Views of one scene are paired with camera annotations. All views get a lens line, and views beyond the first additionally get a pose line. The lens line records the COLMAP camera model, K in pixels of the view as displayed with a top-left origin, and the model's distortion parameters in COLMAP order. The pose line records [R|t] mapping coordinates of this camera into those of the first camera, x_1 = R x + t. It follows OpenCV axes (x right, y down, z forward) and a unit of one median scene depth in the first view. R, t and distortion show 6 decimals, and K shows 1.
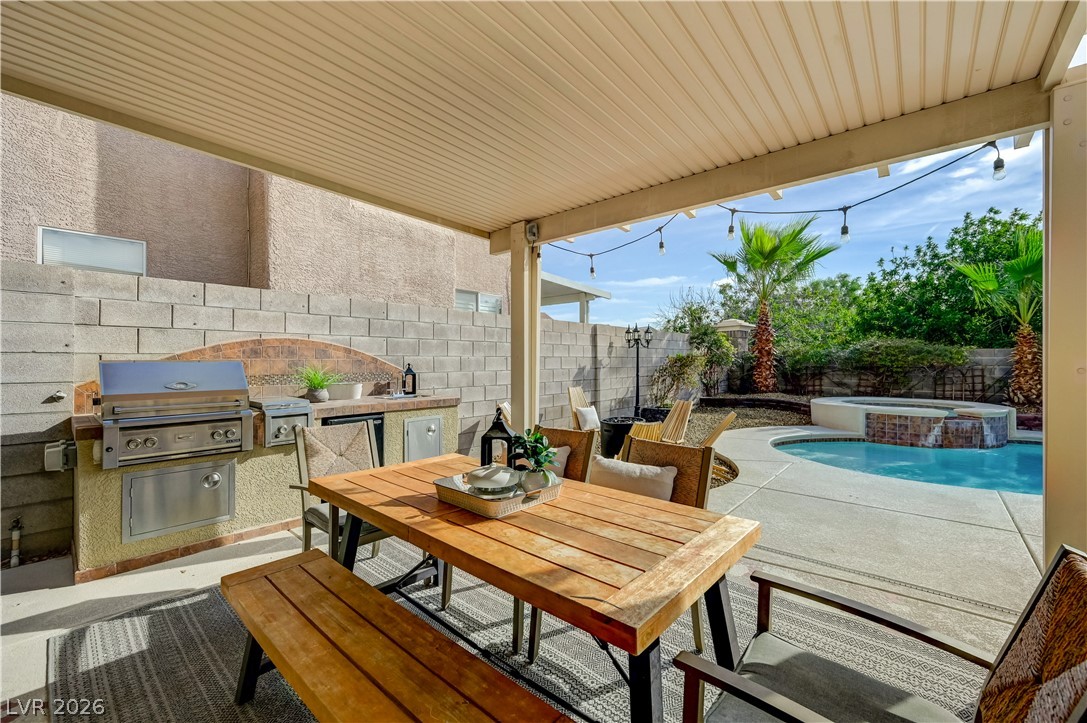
lens RADIAL K [[441.4, 0, 549.7], [0, 441.4, 362.8], [0, 0, 1]] dist [0.000153, -0.000098]
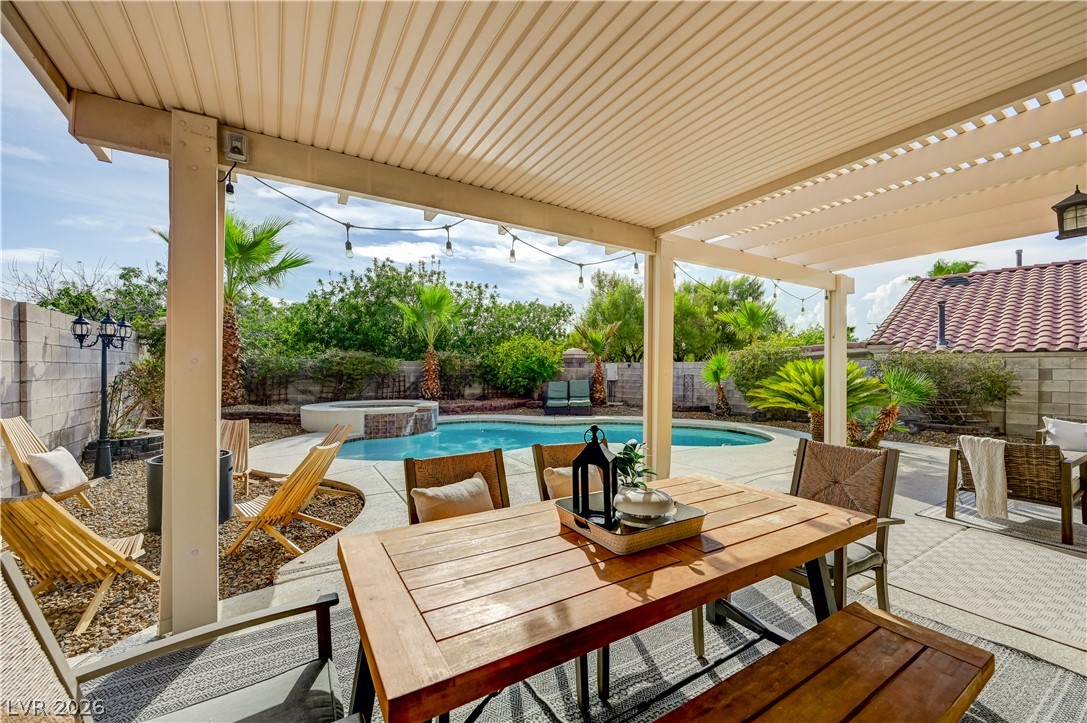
lens RADIAL K [[433.4, 0, 549.9], [0, 433.4, 374.6], [0, 0, 1]] dist [-0.001102, -0.000240]
pose [[0.297249, -0.008740, 0.954760, -0.301558], [0.001595, 0.999961, 0.008657, 0.000008], [-0.954799, -0.001050, 0.297251, 0.278110]]
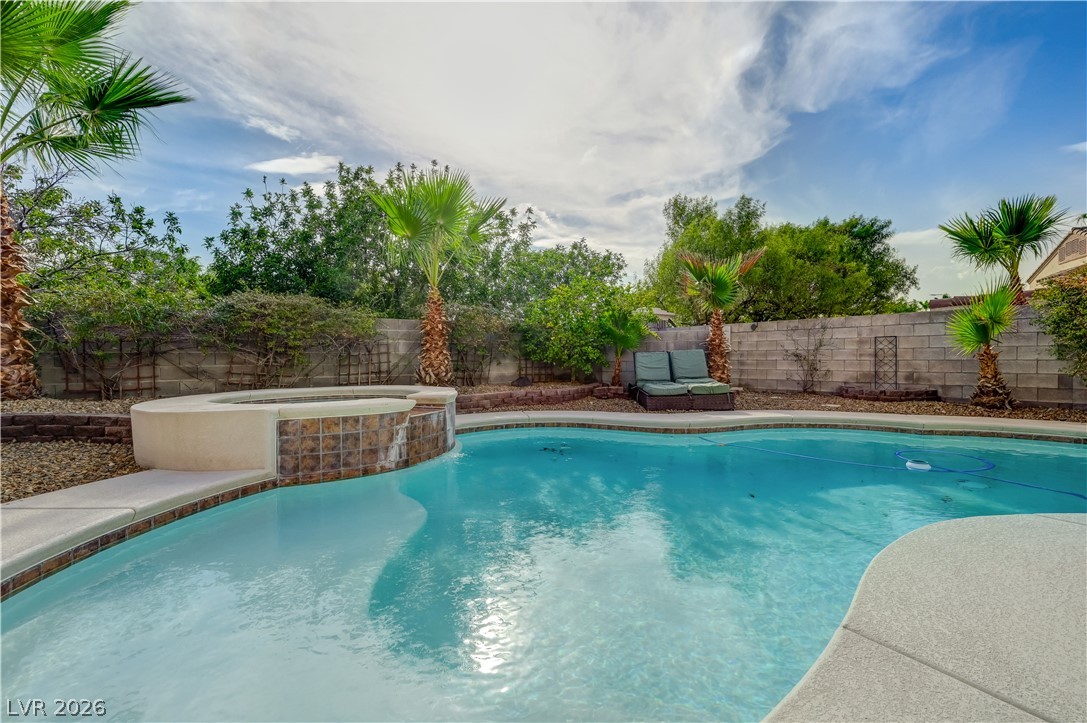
lens RADIAL K [[451.9, 0, 552.1], [0, 451.9, 363.9], [0, 0, 1]] dist [-0.000357, -0.000456]
pose [[0.283634, -0.014144, 0.958828, 0.498837], [0.013737, 0.999849, 0.010685, 0.076065], [-0.958834, 0.010141, 0.283785, 0.838891]]
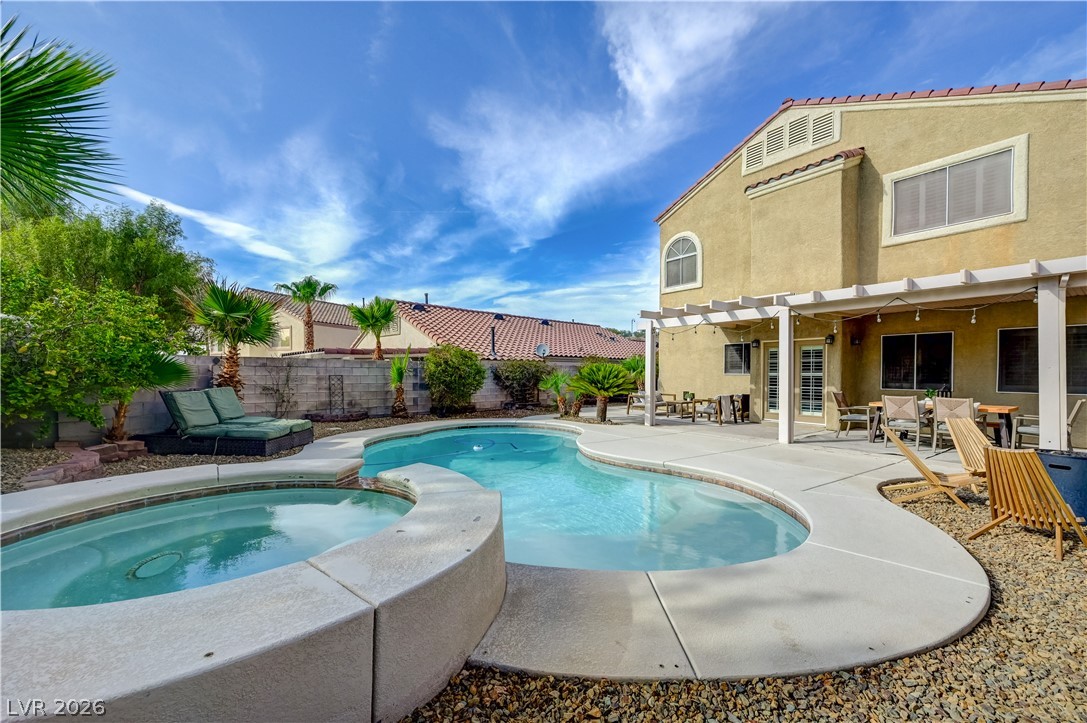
lens RADIAL K [[433.4, 0, 549.9], [0, 433.4, 374.6], [0, 0, 1]] dist [-0.001102, -0.000240]
pose [[-0.975040, -0.004423, 0.221985, 0.811357], [-0.003132, 0.999976, 0.006167, 0.004825], [-0.222007, 0.005317, -0.975031, 1.839077]]
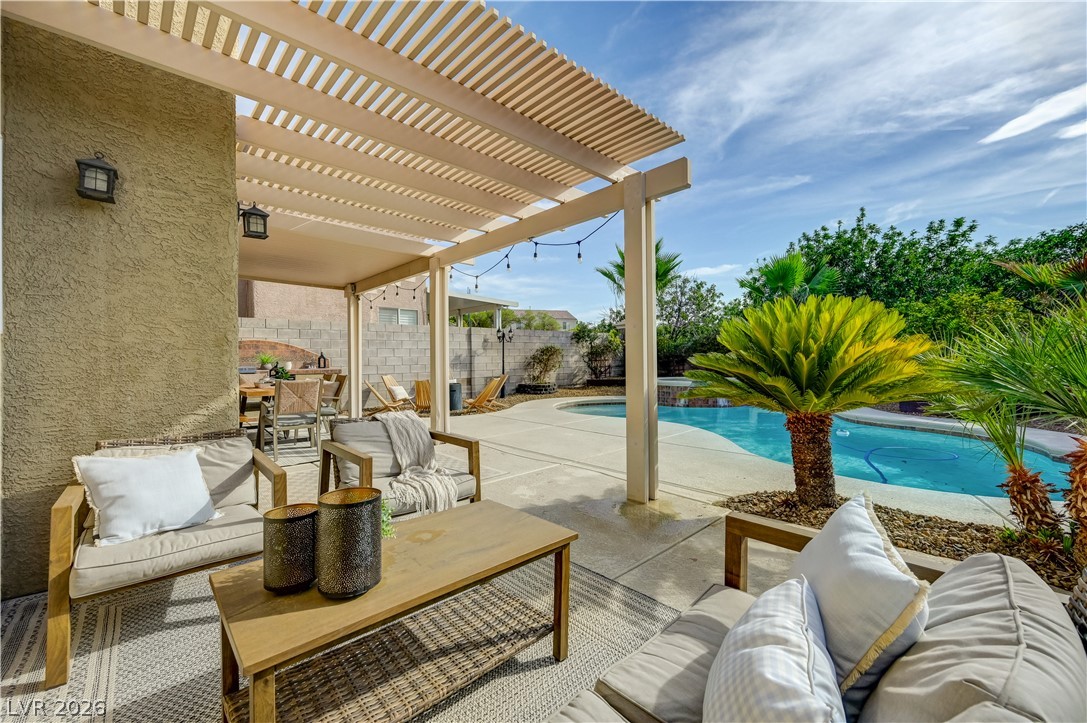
lens RADIAL K [[437.0, 0, 547.0], [0, 437.0, 360.2], [0, 0, 1]] dist [-0.007780, -0.000201]
pose [[0.993198, -0.008806, -0.116104, 0.748198], [0.009124, 0.999956, 0.002209, 0.035239], [0.116080, -0.003254, 0.993235, -0.654441]]
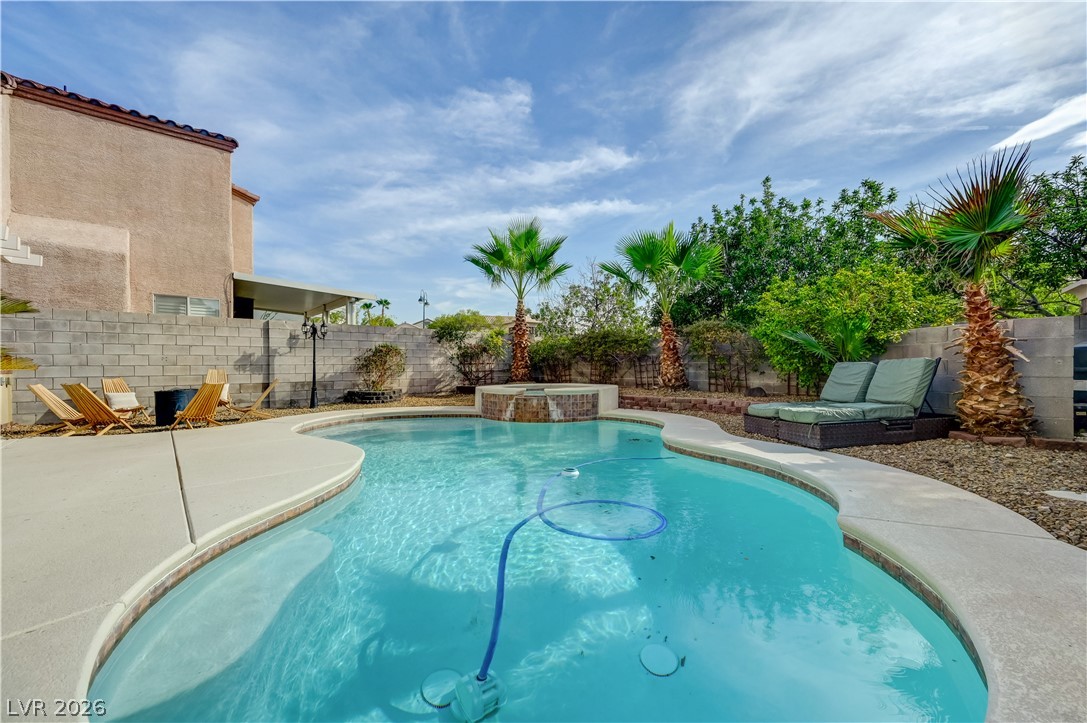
lens RADIAL K [[433.4, 0, 549.9], [0, 433.4, 374.6], [0, 0, 1]] dist [-0.001102, -0.000240]
pose [[0.992672, -0.001577, -0.120830, 1.422970], [0.003627, 0.999853, 0.016744, 0.065262], [0.120786, -0.017060, 0.992532, -0.150094]]
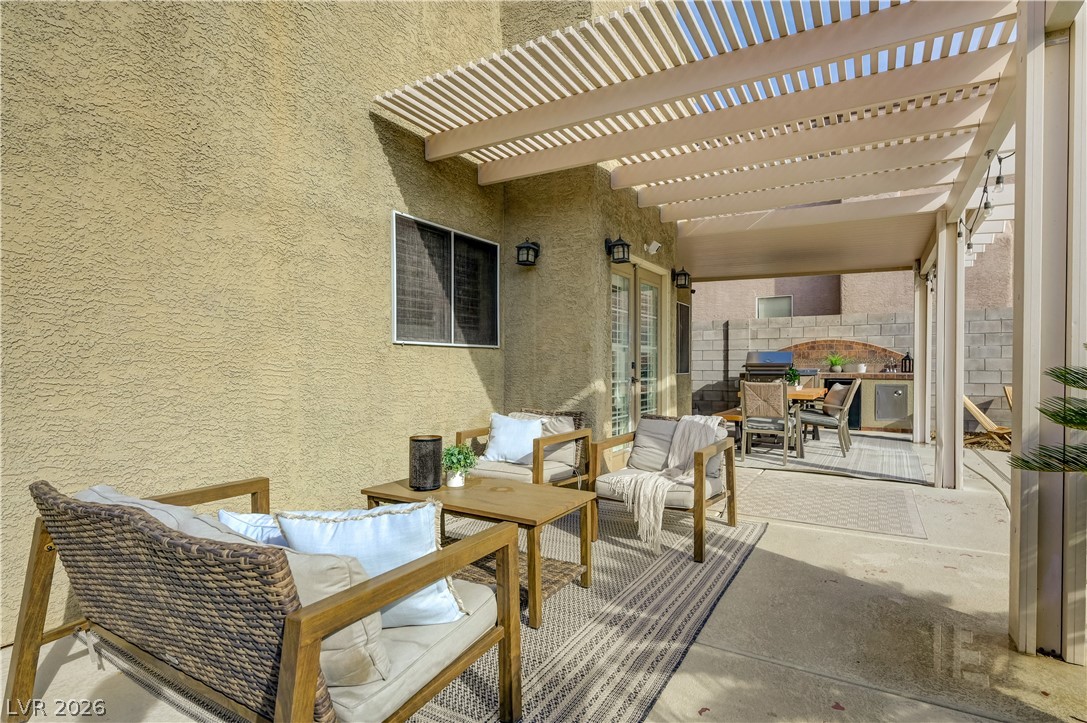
lens RADIAL K [[542.7, 0, 550.2], [0, 542.7, 371.1], [0, 0, 1]] dist [-0.002475, 0.000200]
pose [[0.181547, 0.014921, -0.983269, 1.090365], [-0.001782, 0.999888, 0.014845, 0.035542], [0.983381, -0.000943, 0.181554, -0.447727]]
